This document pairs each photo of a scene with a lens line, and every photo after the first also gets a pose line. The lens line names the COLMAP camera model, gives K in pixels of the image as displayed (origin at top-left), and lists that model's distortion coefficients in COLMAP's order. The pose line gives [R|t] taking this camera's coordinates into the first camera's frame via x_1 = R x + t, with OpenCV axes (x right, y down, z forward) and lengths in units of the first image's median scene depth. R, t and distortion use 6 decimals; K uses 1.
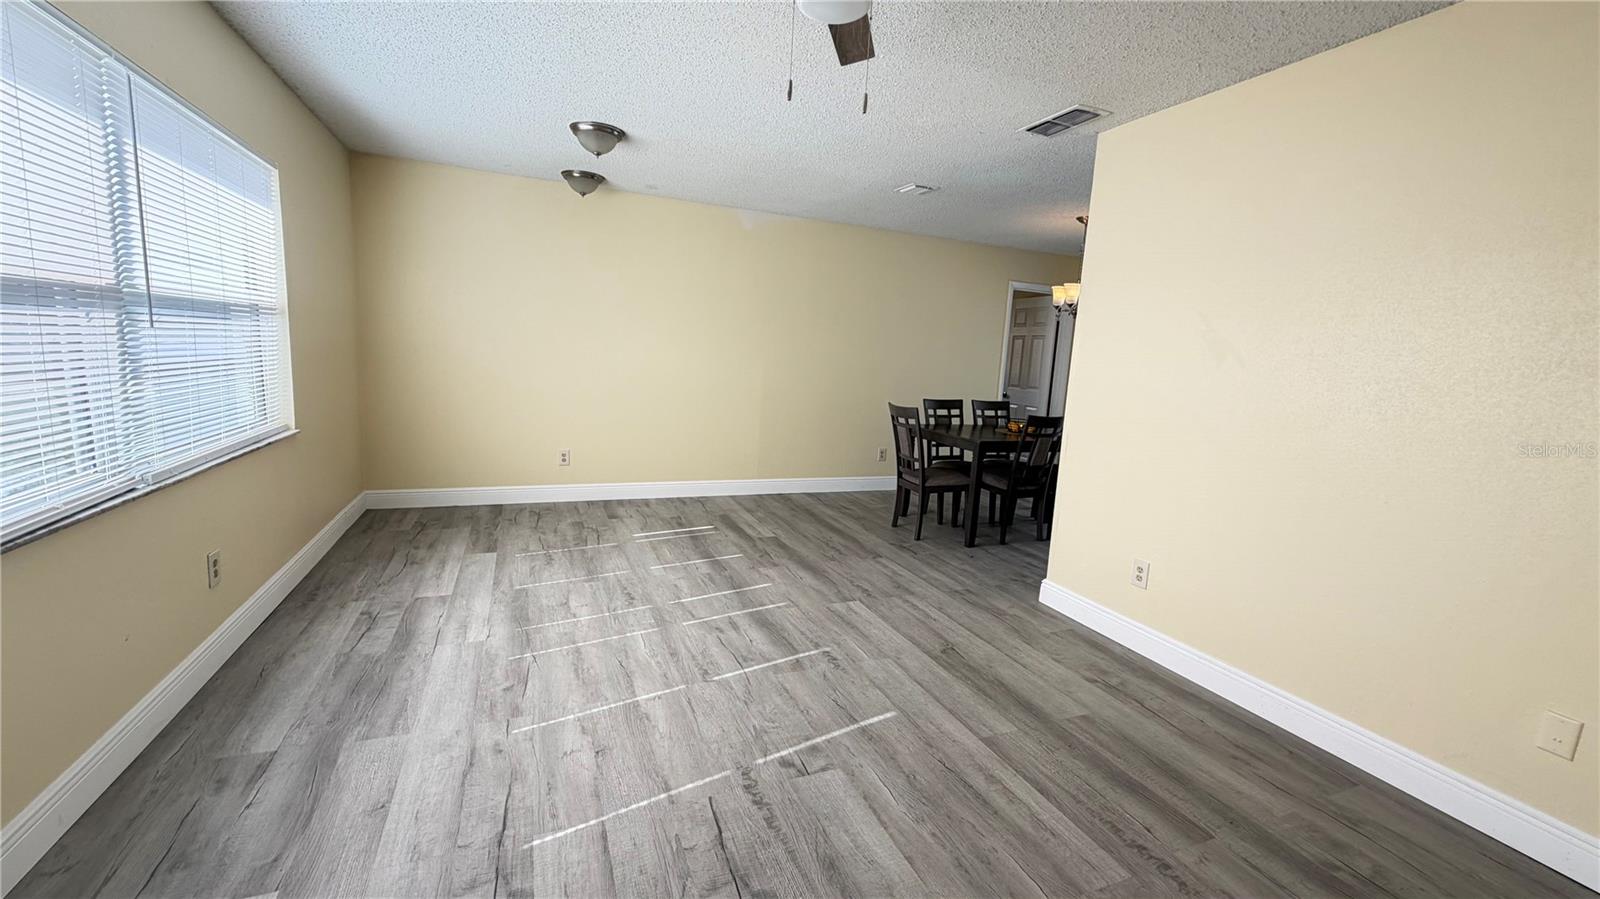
lens RADIAL K [[637.4, 0, 794.9], [0, 637.4, 449.5], [0, 0, 1]] dist [0.000524, -0.000038]
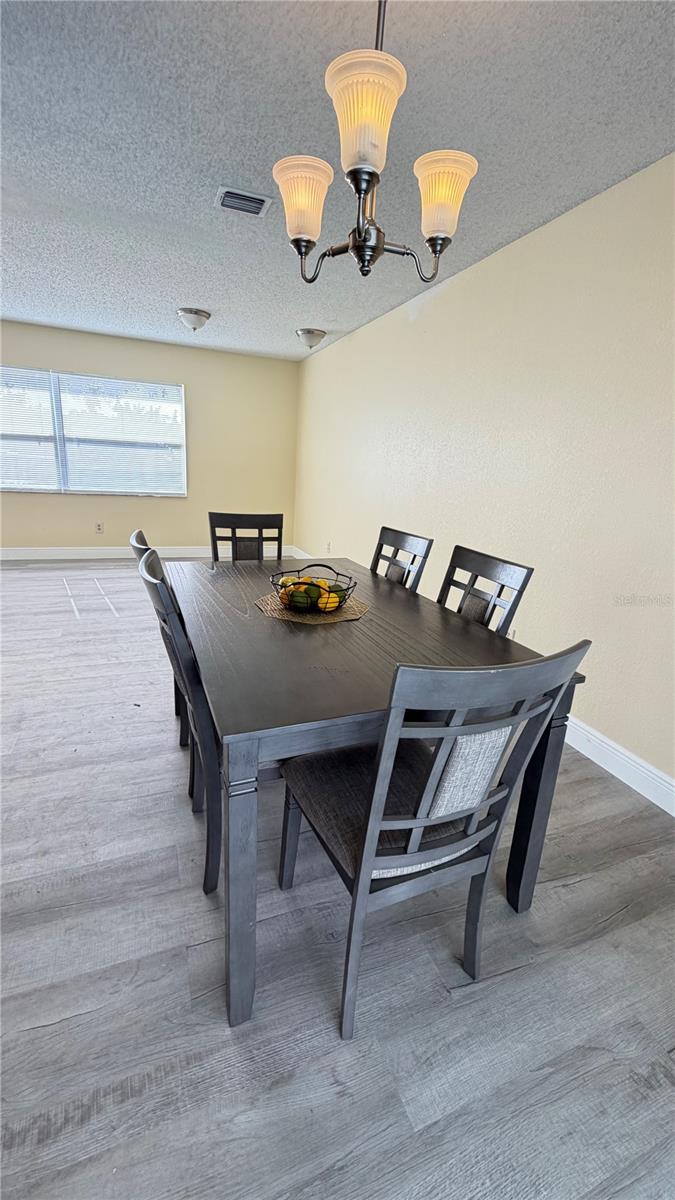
lens RADIAL K [[478.0, 0, 334.3], [0, 478.0, 598.1], [0, 0, 1]] dist [0.000524, -0.000038]
pose [[-0.026601, 0.212109, -0.976884, 1.139130], [-0.204888, 0.955327, 0.213007, -0.174512], [0.978424, 0.205818, 0.018046, 1.708880]]
